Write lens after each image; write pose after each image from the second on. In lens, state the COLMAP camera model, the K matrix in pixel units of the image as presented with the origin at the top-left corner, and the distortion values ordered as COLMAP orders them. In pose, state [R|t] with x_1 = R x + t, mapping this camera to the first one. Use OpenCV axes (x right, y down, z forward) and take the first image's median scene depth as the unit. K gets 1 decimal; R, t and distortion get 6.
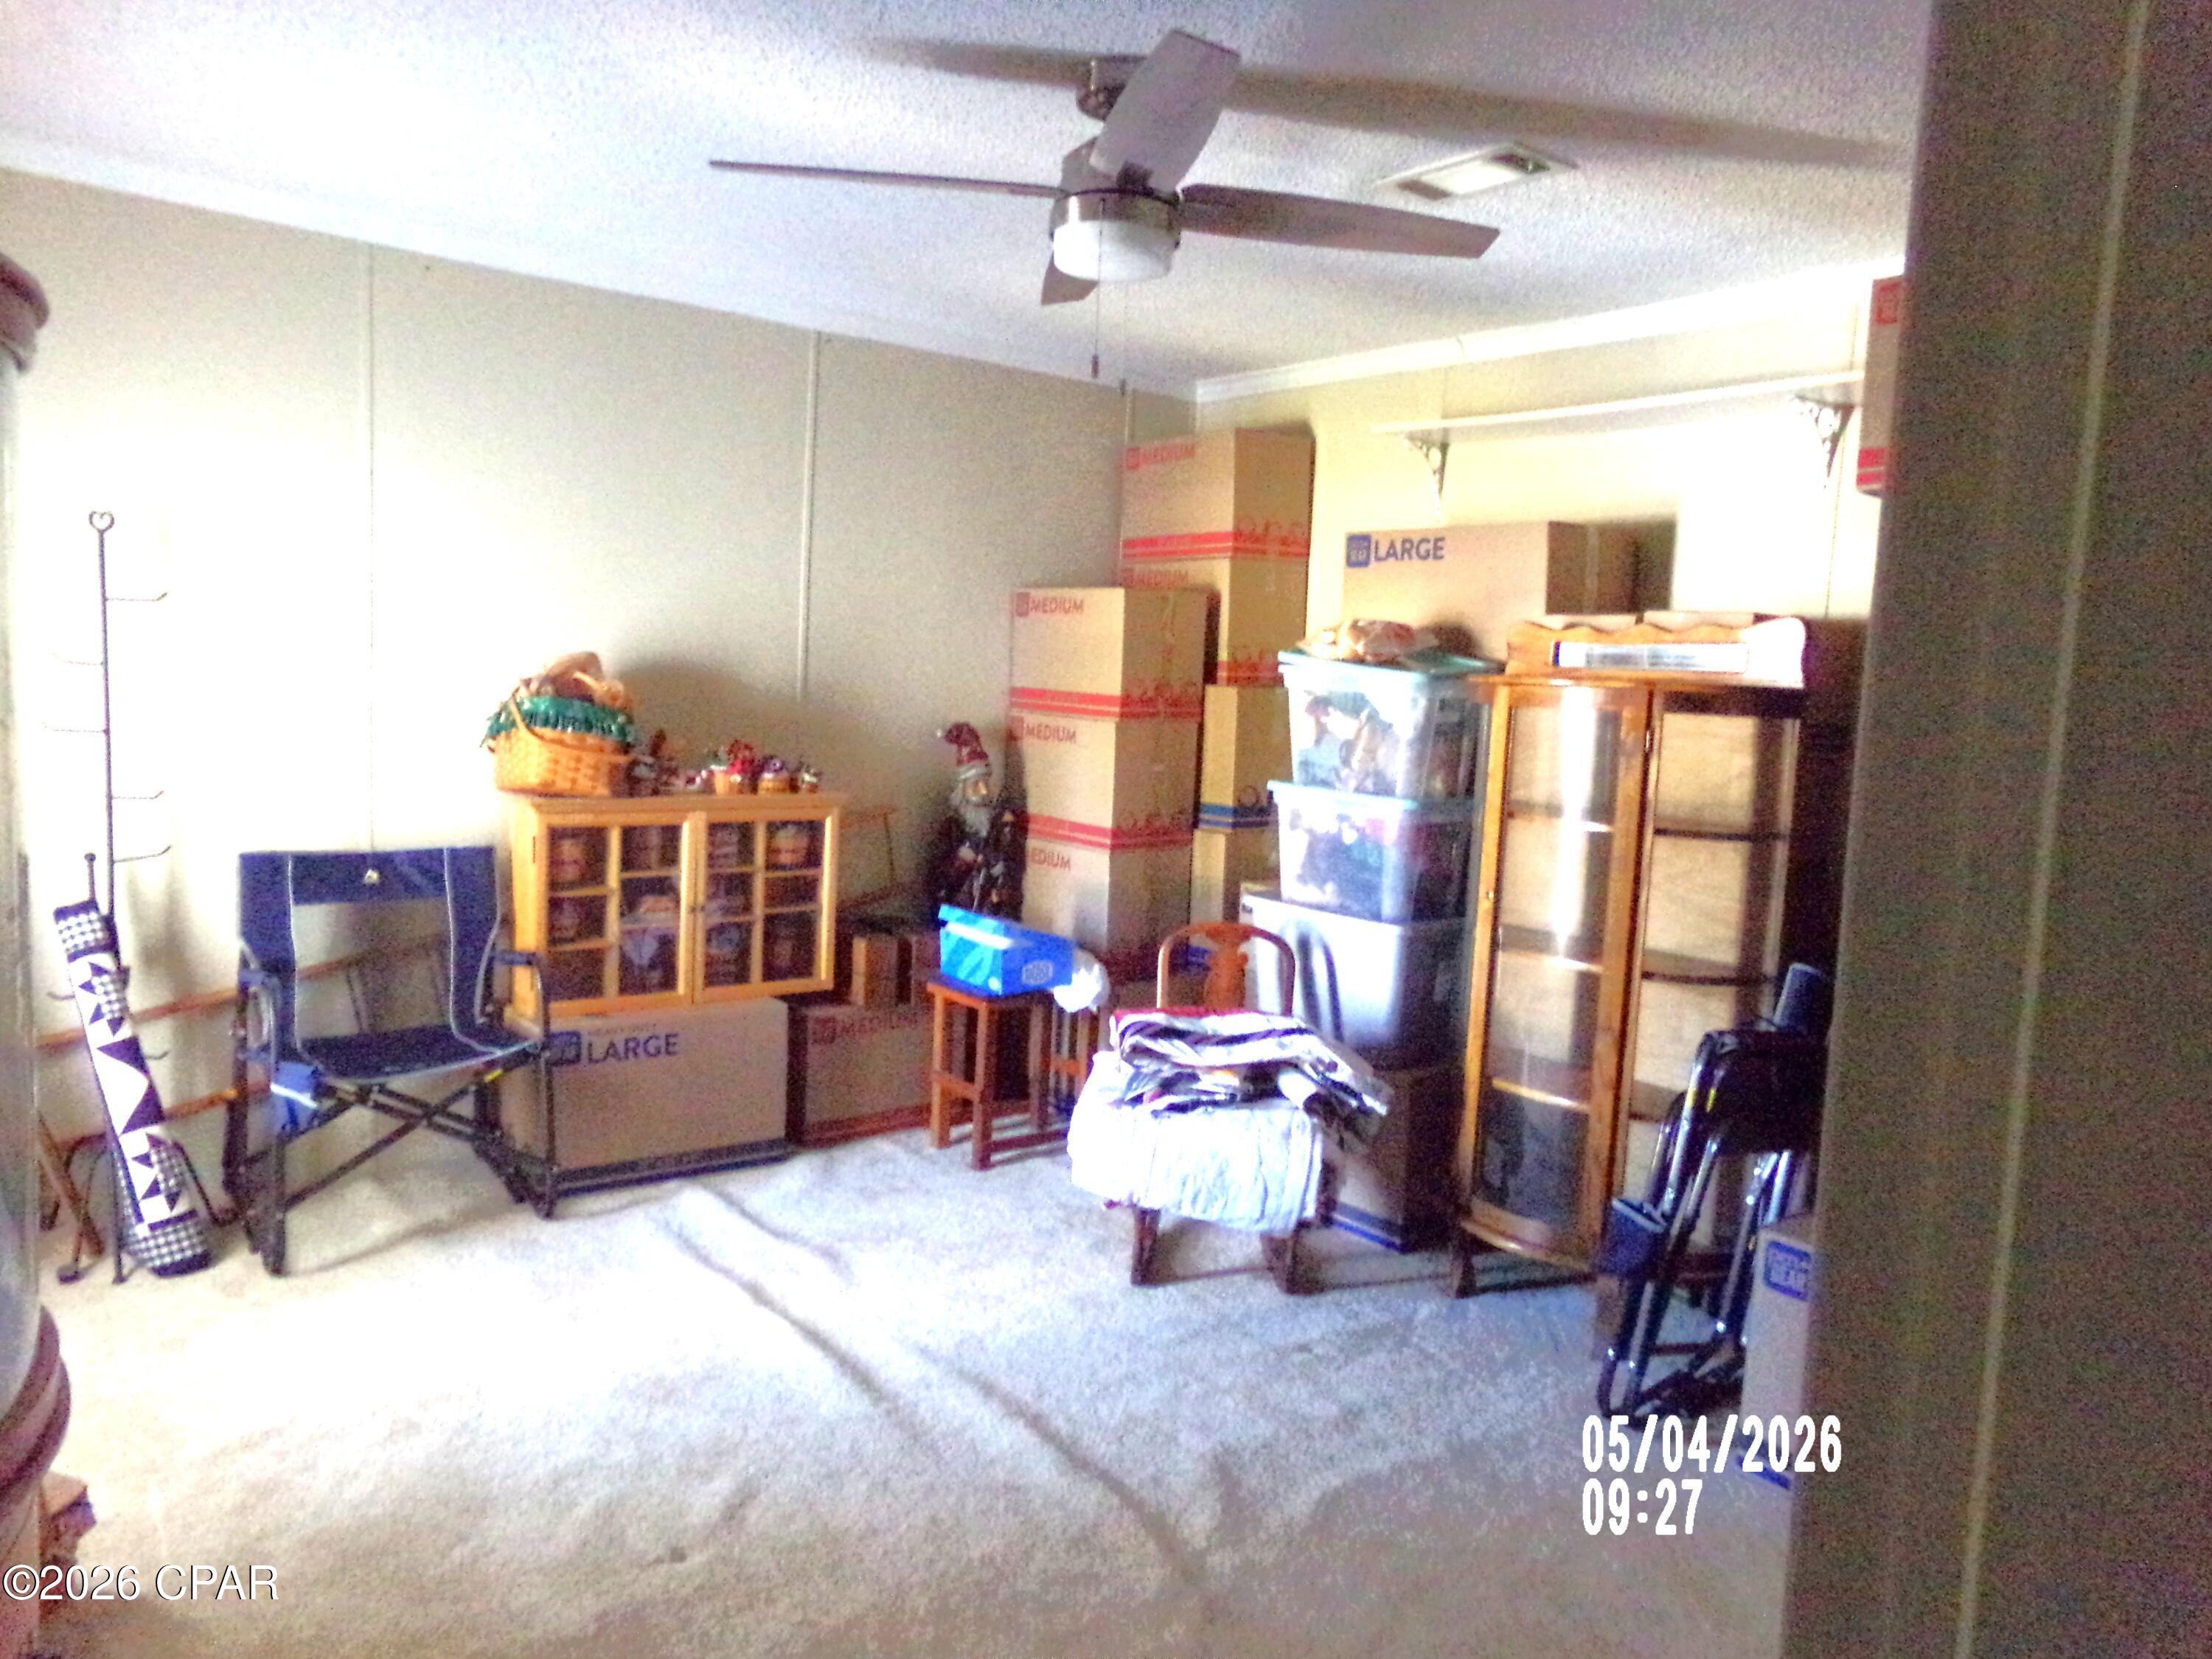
lens RADIAL K [[1530.5, 0, 1101.0], [0, 1530.5, 839.4], [0, 0, 1]] dist [-0.097305, 0.153607]
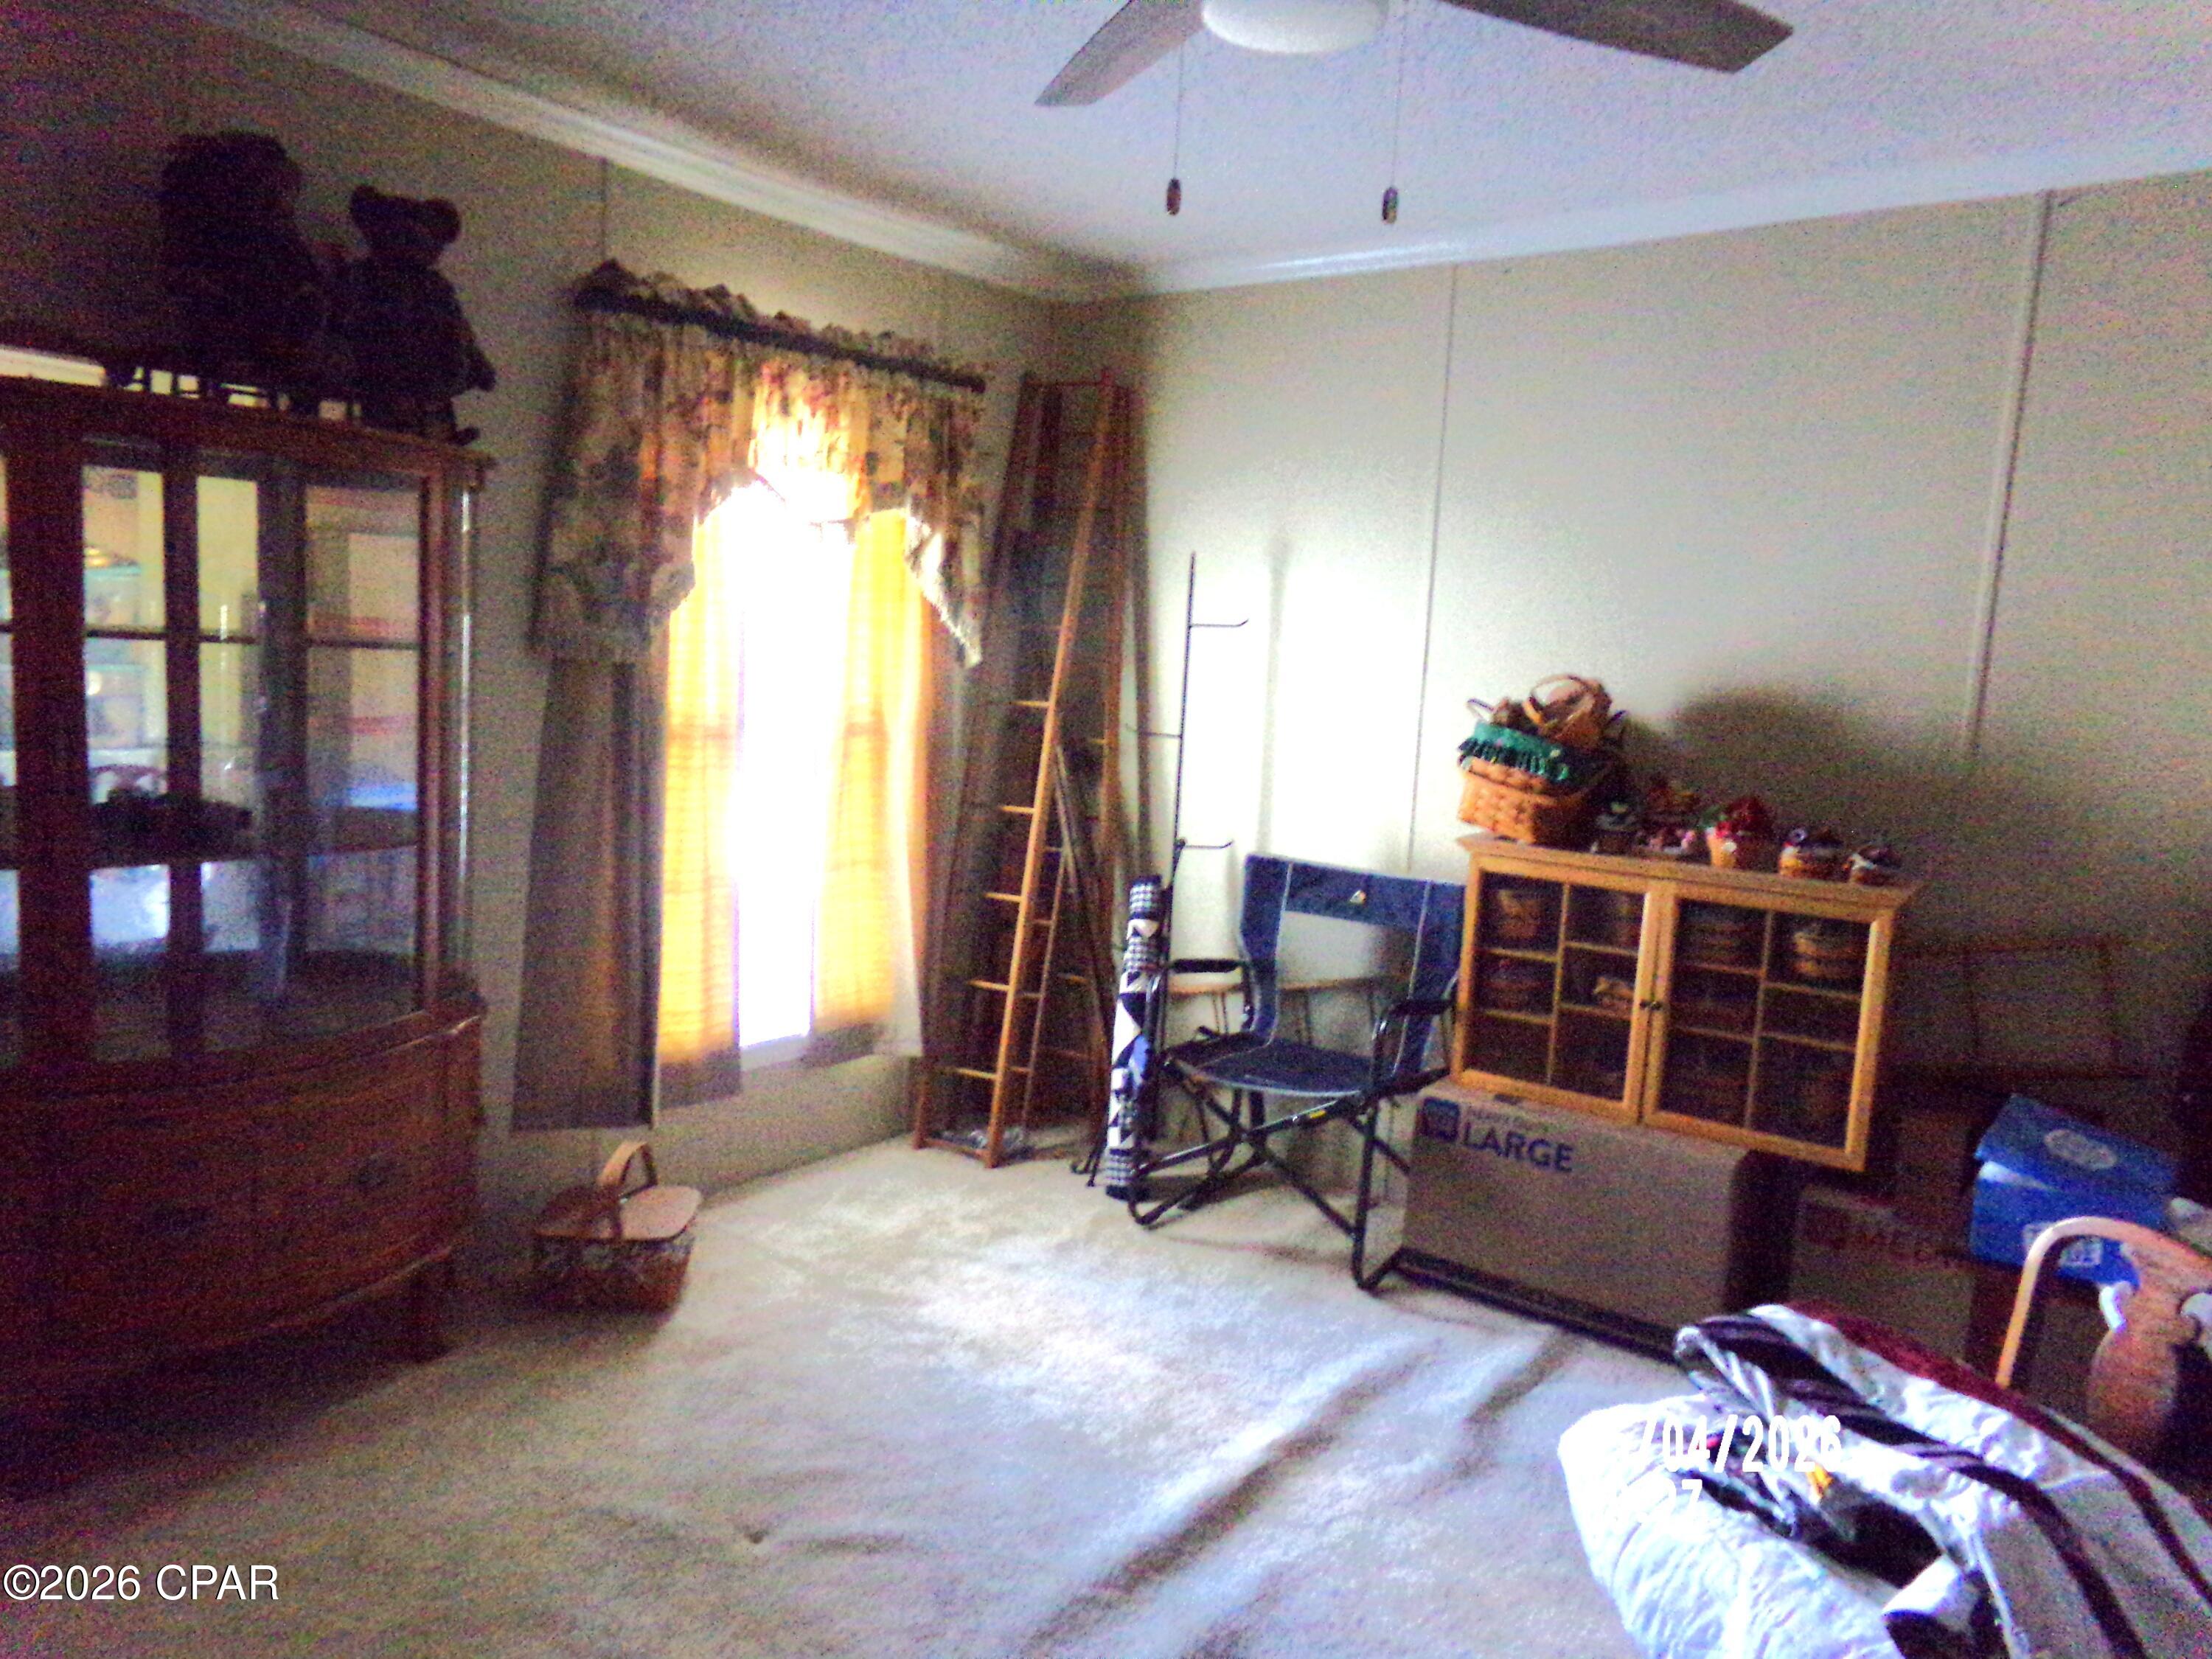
lens RADIAL K [[1530.5, 0, 1101.0], [0, 1530.5, 839.4], [0, 0, 1]] dist [-0.097305, 0.153607]
pose [[0.265579, 0.093489, -0.959546, 0.427291], [-0.144610, 0.987890, 0.056226, -0.044283], [0.953182, 0.123828, 0.275882, 0.544862]]
